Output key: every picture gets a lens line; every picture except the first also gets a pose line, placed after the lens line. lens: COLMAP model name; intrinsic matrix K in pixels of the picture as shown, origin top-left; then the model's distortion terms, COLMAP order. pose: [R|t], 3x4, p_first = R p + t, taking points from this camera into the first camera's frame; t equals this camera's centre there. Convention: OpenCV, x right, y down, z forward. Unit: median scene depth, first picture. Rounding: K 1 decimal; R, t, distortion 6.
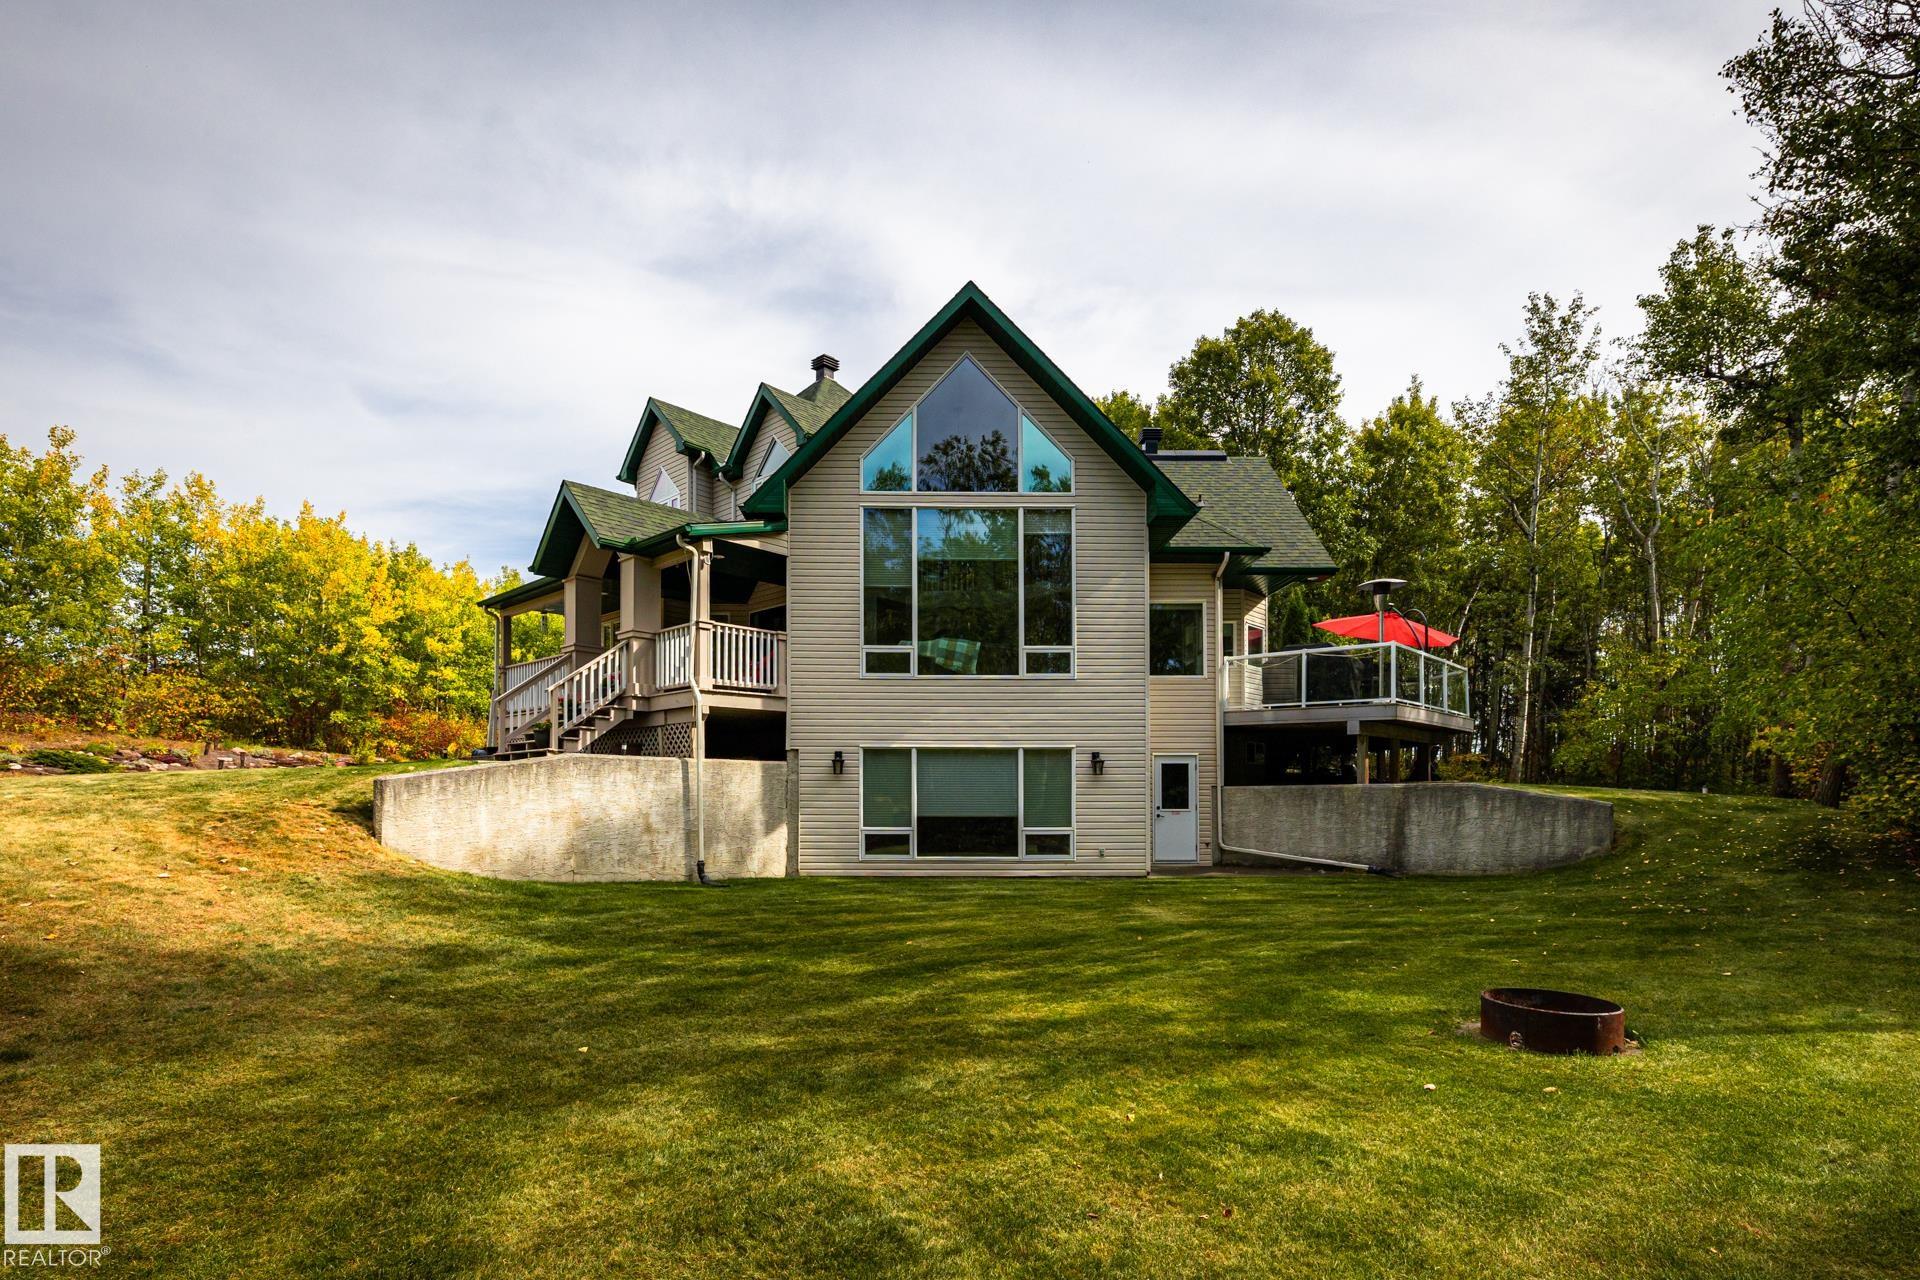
lens RADIAL K [[925.5, 0, 952.0], [0, 925.5, 812.3], [0, 0, 1]] dist [0.000865, -0.000739]
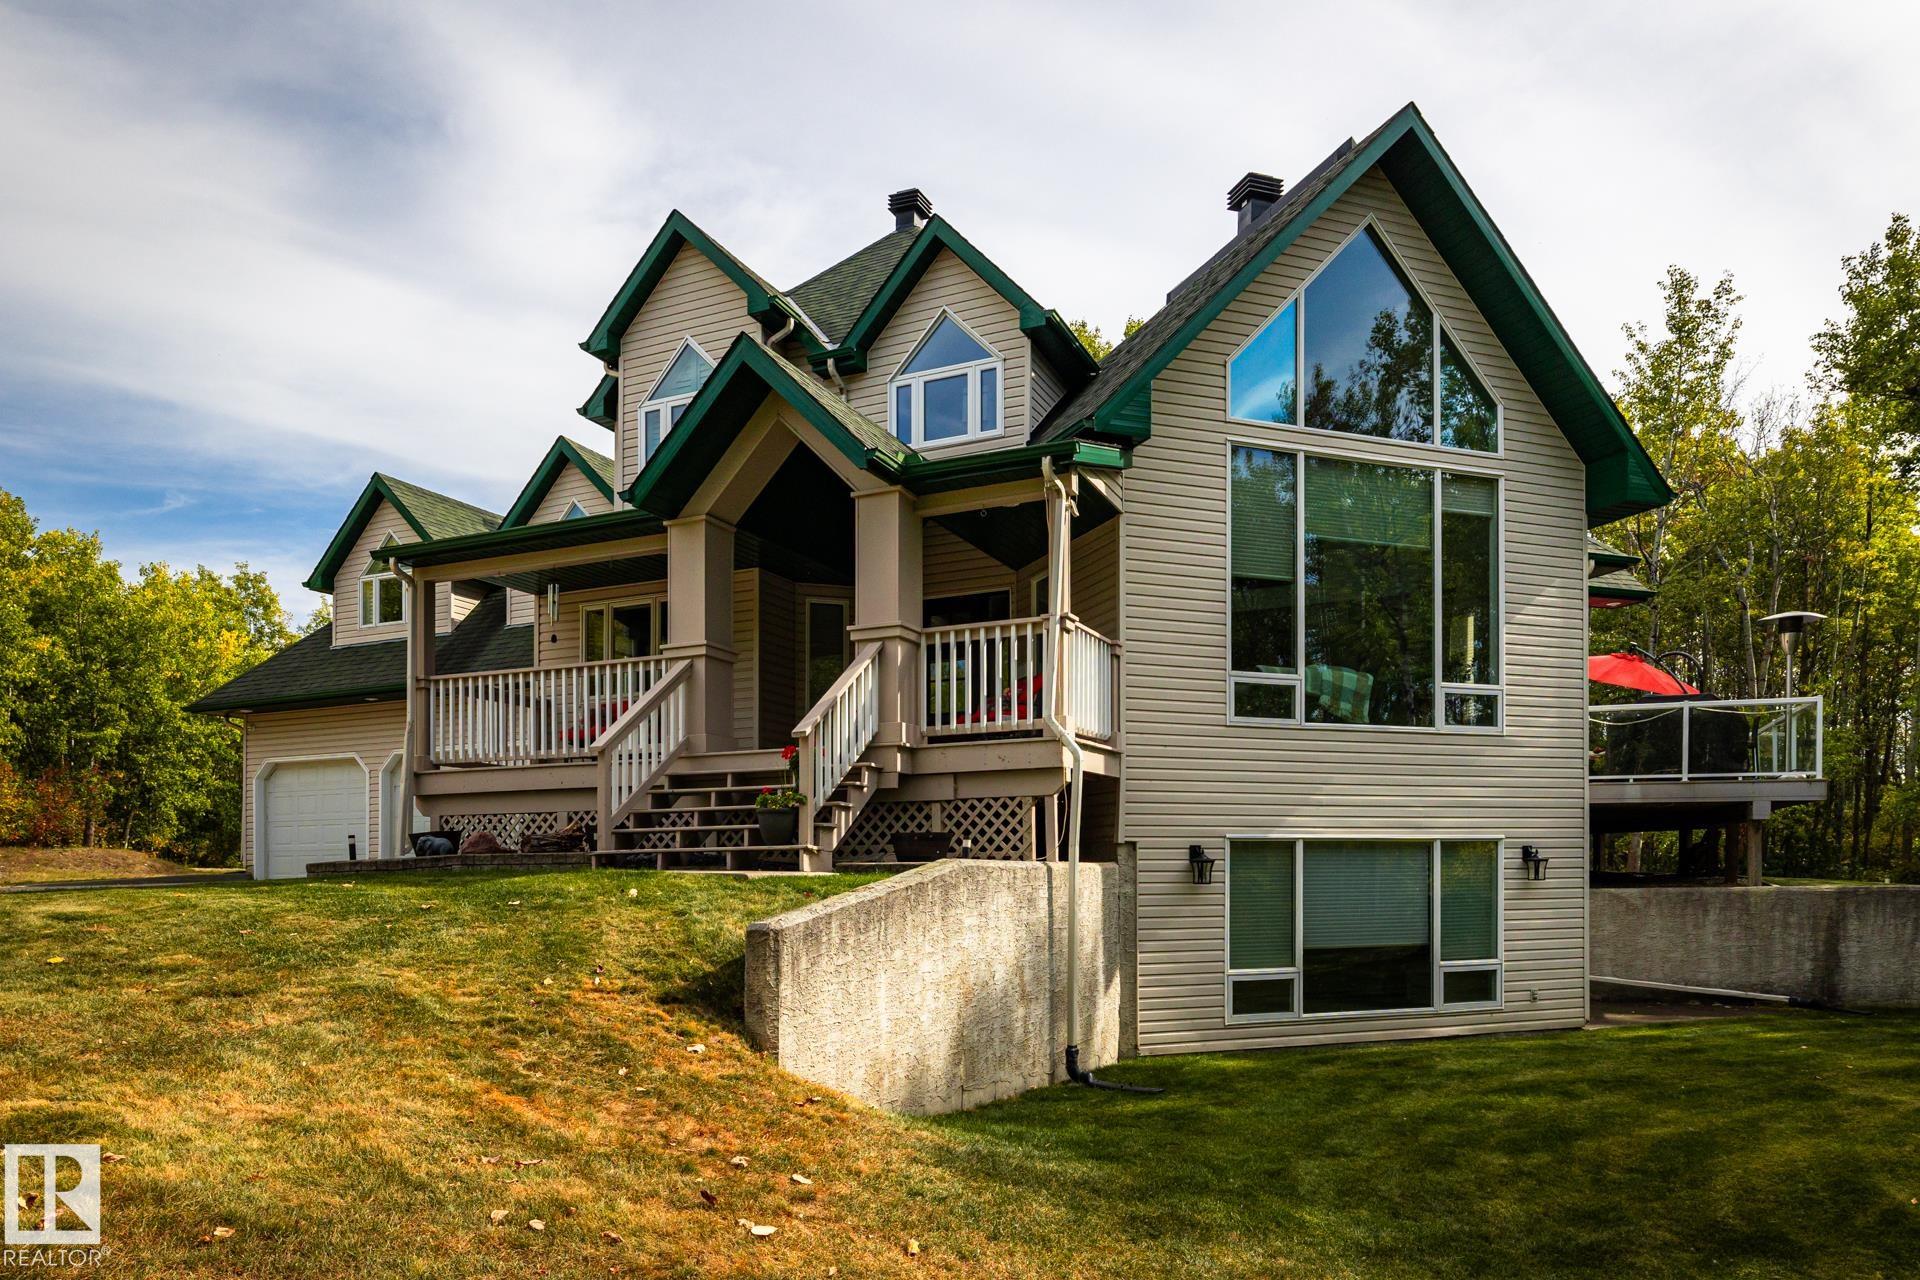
lens RADIAL K [[1250.1, 0, 964.4], [0, 1250.1, 889.7], [0, 0, 1]] dist [0.002871, 0.002161]
pose [[0.943897, -0.012966, 0.329985, -0.528334], [0.014190, 0.999898, -0.001300, -0.037861], [-0.329935, 0.005910, 0.943985, 0.281657]]
